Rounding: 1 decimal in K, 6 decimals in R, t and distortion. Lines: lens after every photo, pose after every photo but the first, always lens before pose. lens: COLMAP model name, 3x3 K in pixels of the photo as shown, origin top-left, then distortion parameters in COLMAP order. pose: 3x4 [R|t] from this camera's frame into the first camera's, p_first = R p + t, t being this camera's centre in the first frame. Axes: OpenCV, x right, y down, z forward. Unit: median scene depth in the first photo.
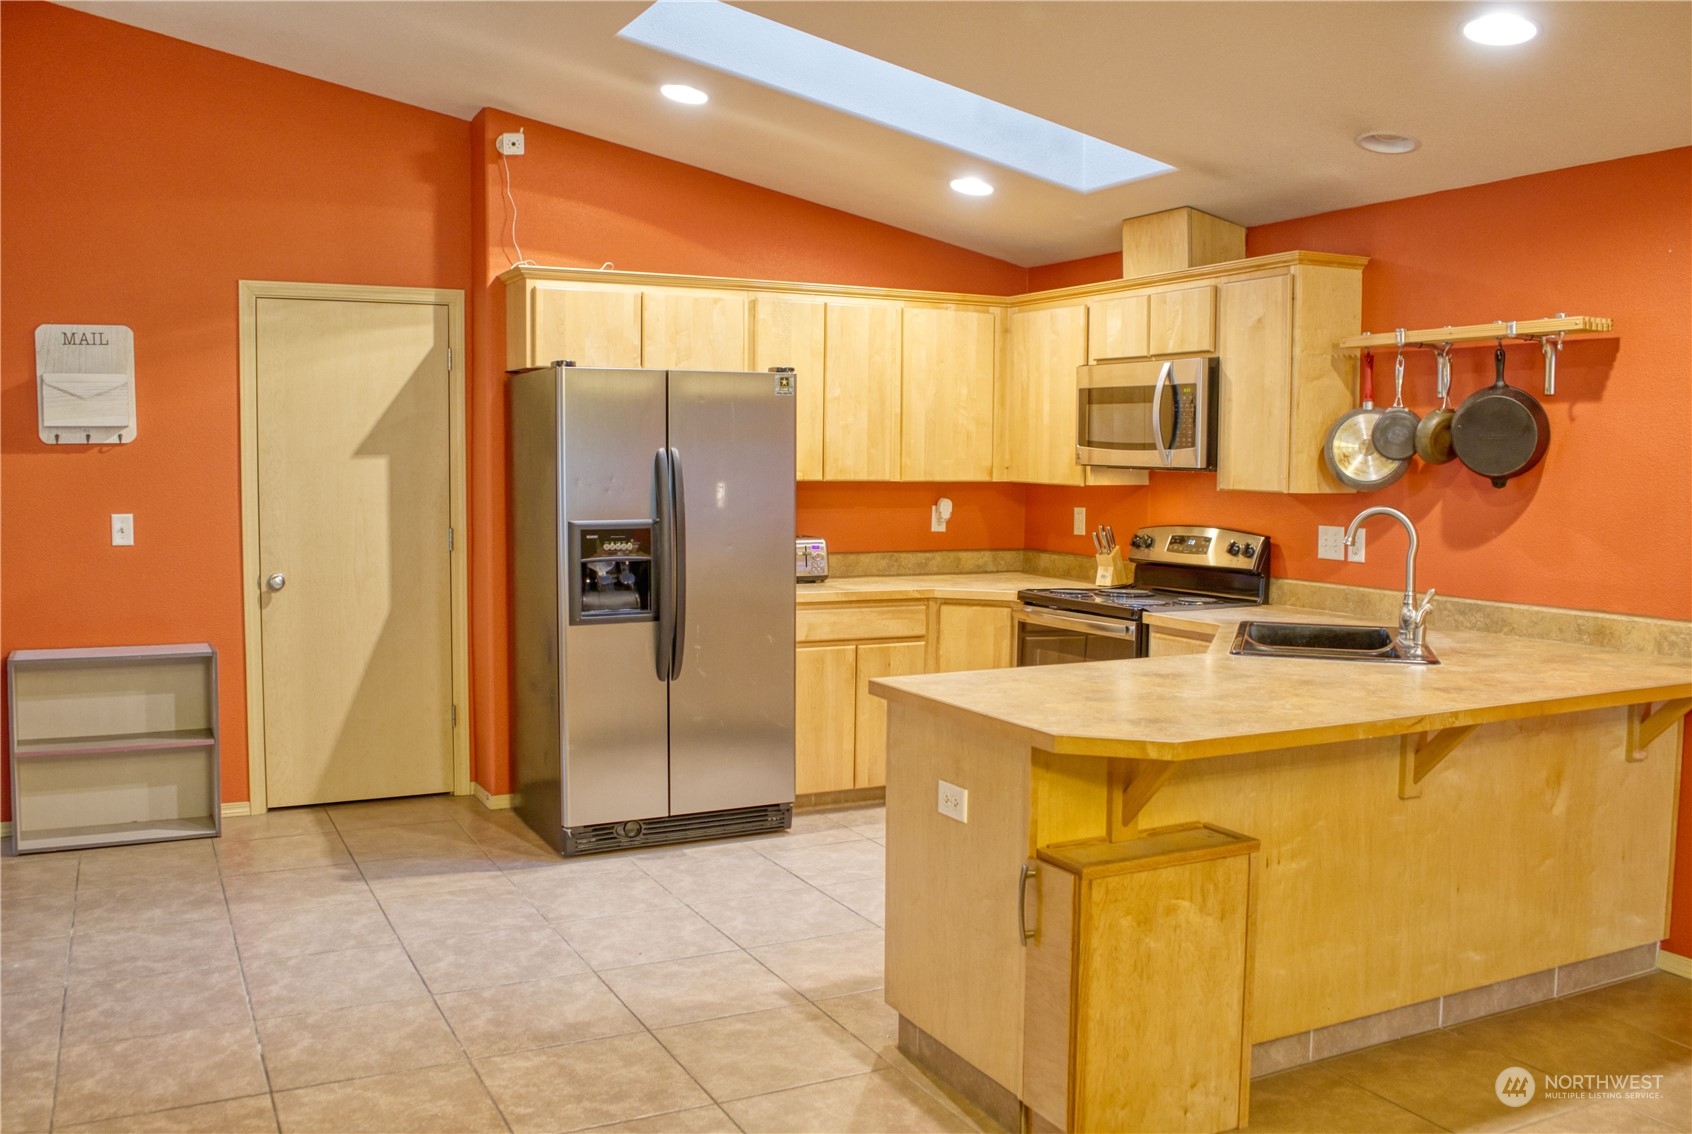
lens RADIAL K [[1390.4, 0, 823.8], [0, 1390.4, 568.8], [0, 0, 1]] dist [-0.099927, 0.050857]
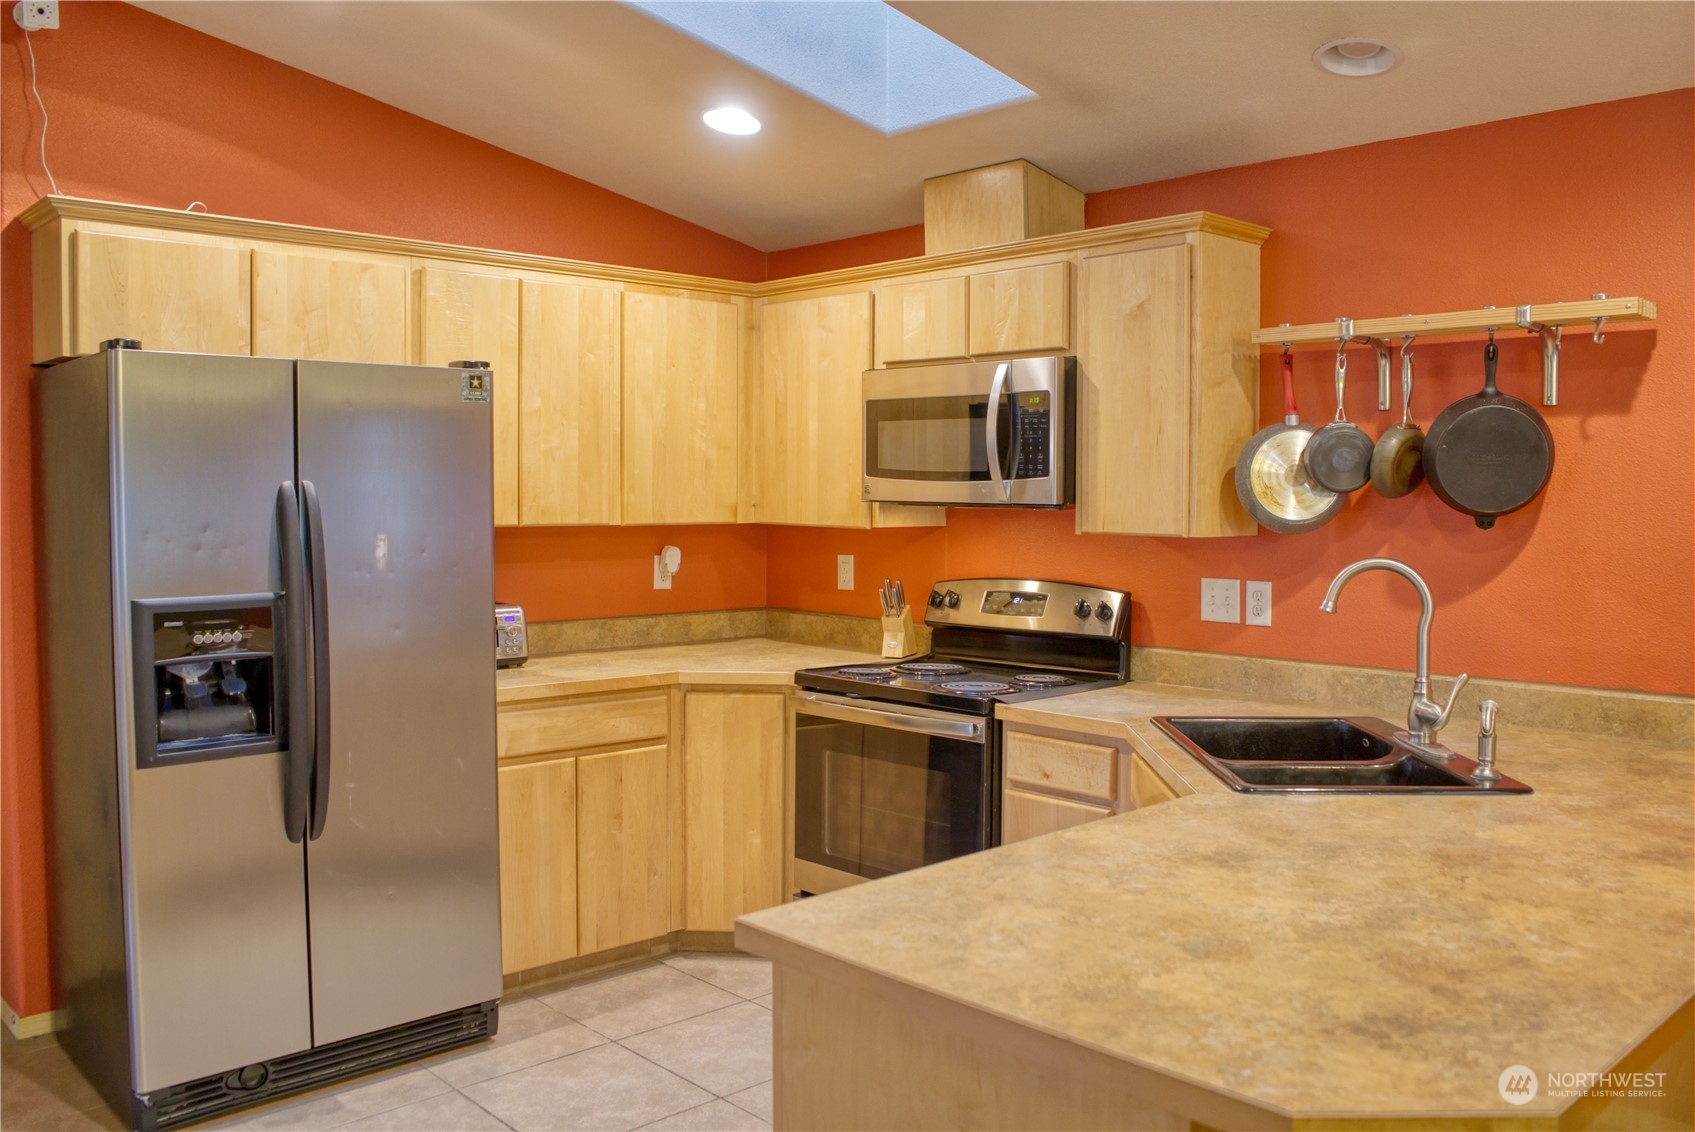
lens RADIAL K [[1392.9, 0, 848.6], [0, 1392.9, 559.7], [0, 0, 1]] dist [-0.099927, 0.050857]
pose [[0.959363, -0.017669, 0.281620, -0.045199], [0.026299, 0.999292, -0.026893, -0.025644], [-0.280945, 0.033206, 0.959149, 0.307387]]
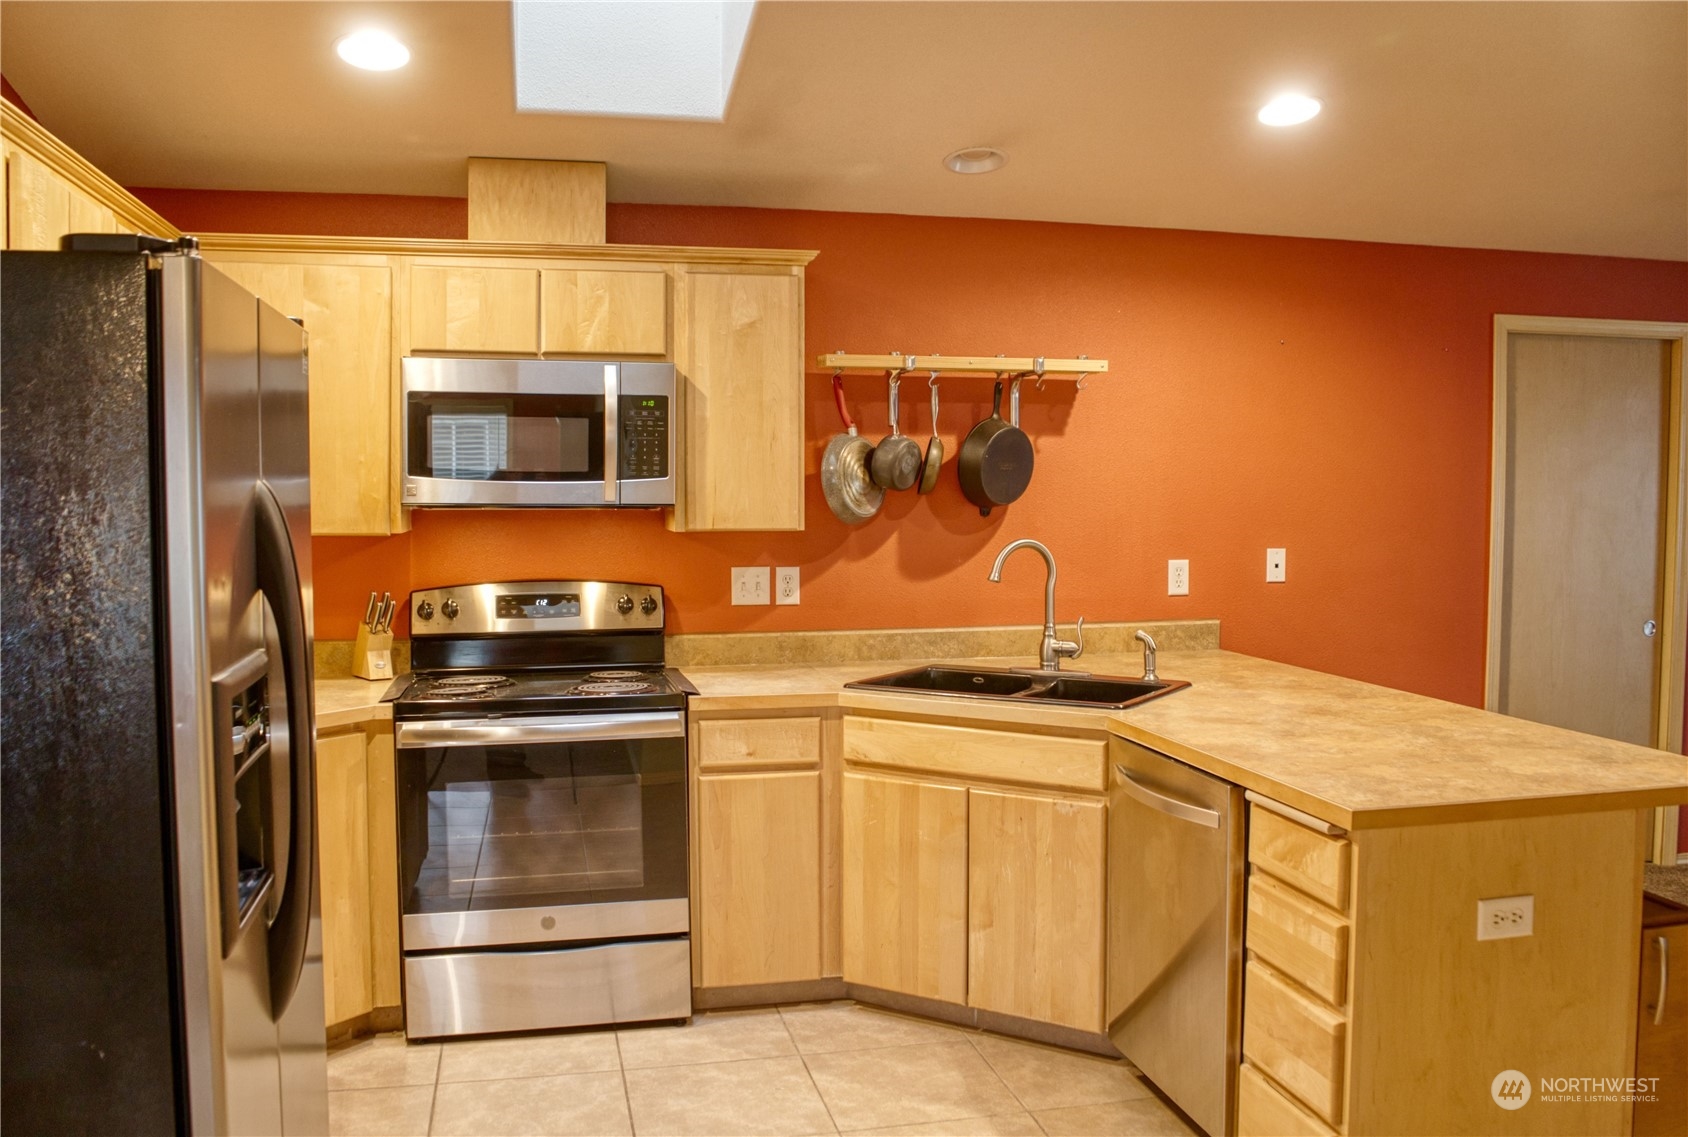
lens RADIAL K [[1387.1, 0, 848.7], [0, 1387.1, 565.2], [0, 0, 1]] dist [-0.099927, 0.050857]
pose [[0.244075, -0.059721, 0.967916, -0.455156], [0.080722, 0.995889, 0.041092, -0.061546], [-0.966391, 0.068103, 0.247892, 0.697201]]
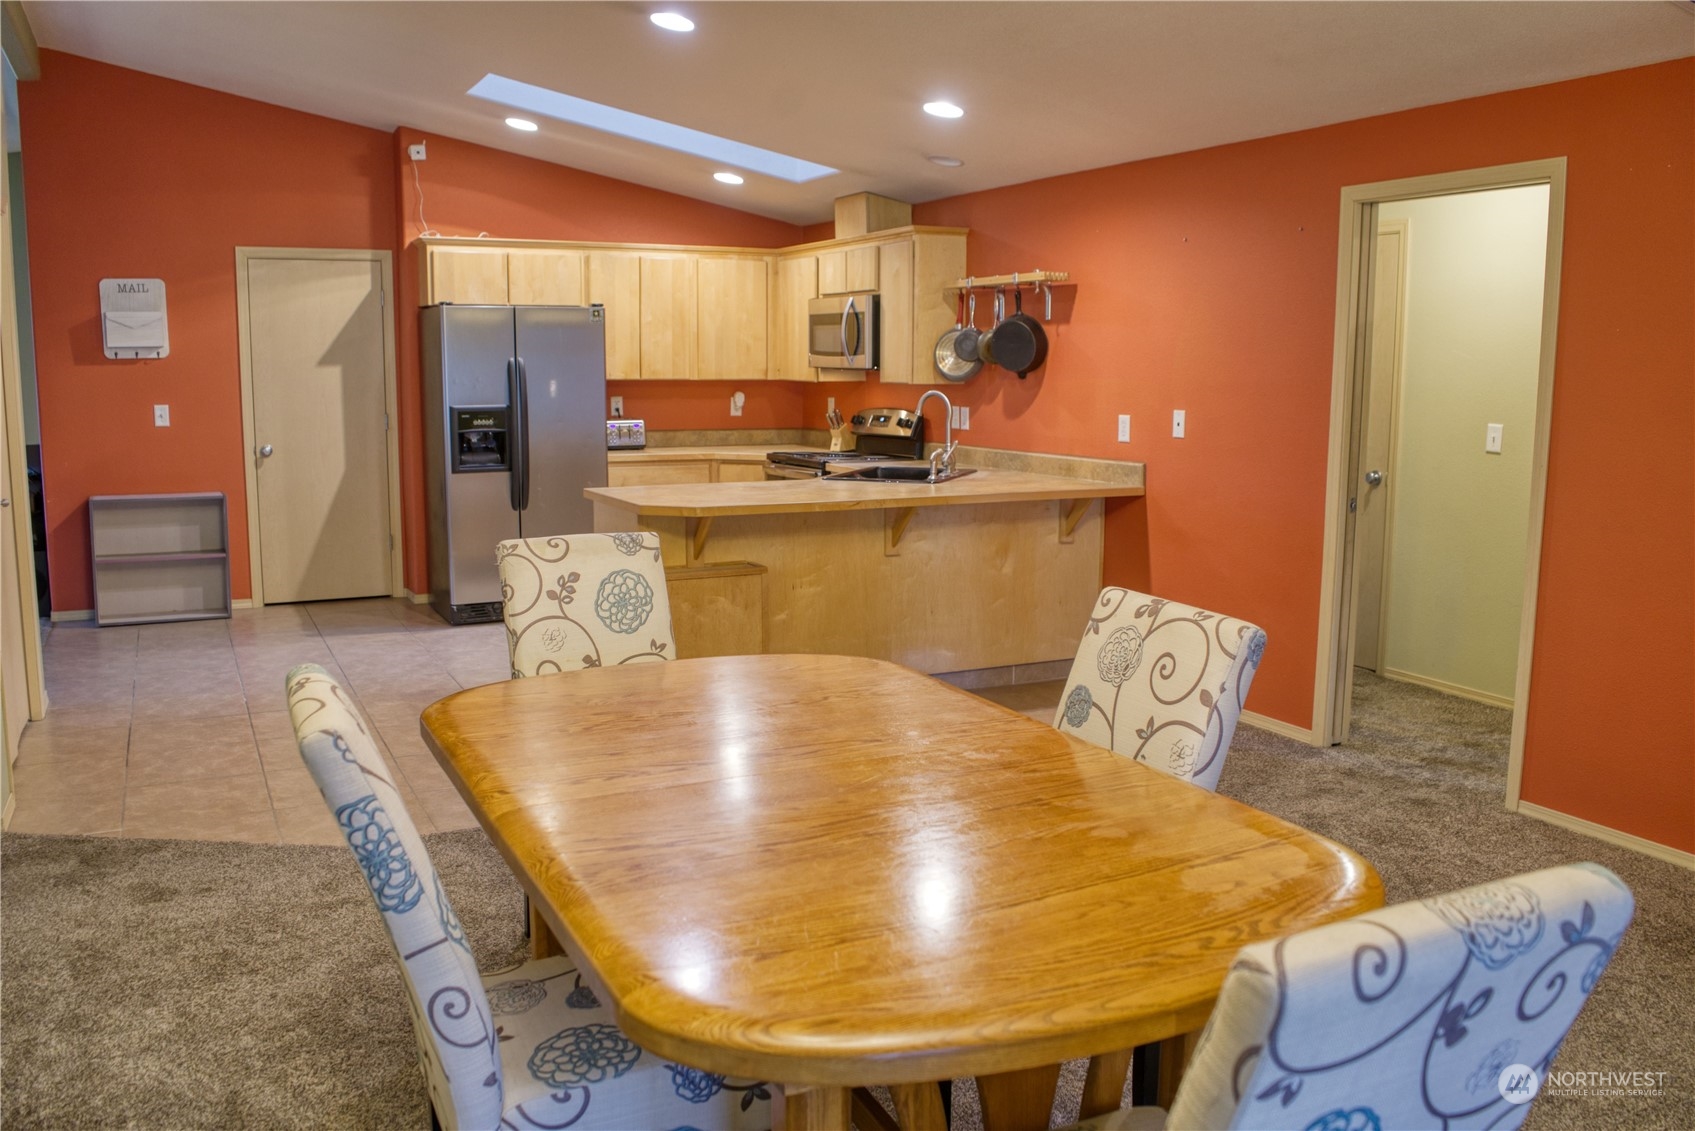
lens RADIAL K [[1392.9, 0, 875.3], [0, 1392.9, 553.4], [0, 0, 1]] dist [-0.099927, 0.050857]
pose [[0.999966, -0.004850, 0.006634, 0.263506], [0.004475, 0.998456, 0.055376, 0.043868], [-0.006892, -0.055344, 0.998444, -0.517042]]
